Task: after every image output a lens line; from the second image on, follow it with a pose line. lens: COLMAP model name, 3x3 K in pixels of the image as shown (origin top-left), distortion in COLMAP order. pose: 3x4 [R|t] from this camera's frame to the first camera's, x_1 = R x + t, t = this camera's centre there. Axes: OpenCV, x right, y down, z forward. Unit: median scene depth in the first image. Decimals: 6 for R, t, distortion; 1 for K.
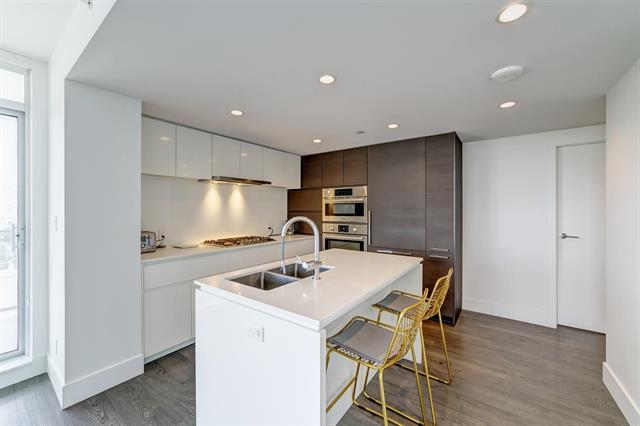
lens RADIAL K [[254.7, 0, 320.5], [0, 254.7, 211.6], [0, 0, 1]] dist [-0.005686, 0.002581]
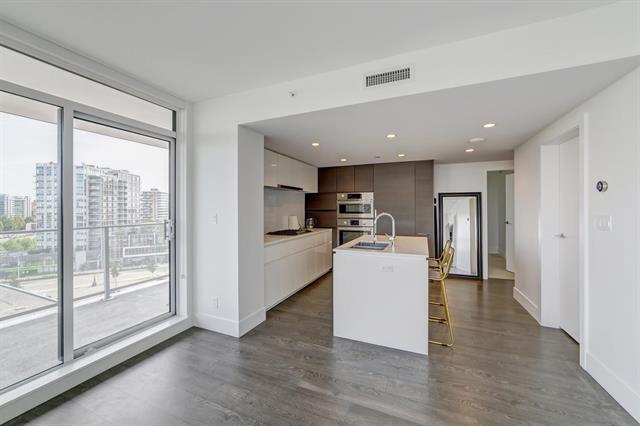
lens RADIAL K [[254.7, 0, 321.0], [0, 254.7, 209.4], [0, 0, 1]] dist [-0.005686, 0.002581]
pose [[0.972198, -0.004961, 0.234110, -0.406925], [0.006729, 0.999955, -0.006753, 0.002791], [-0.234066, 0.008141, 0.972187, -0.290629]]
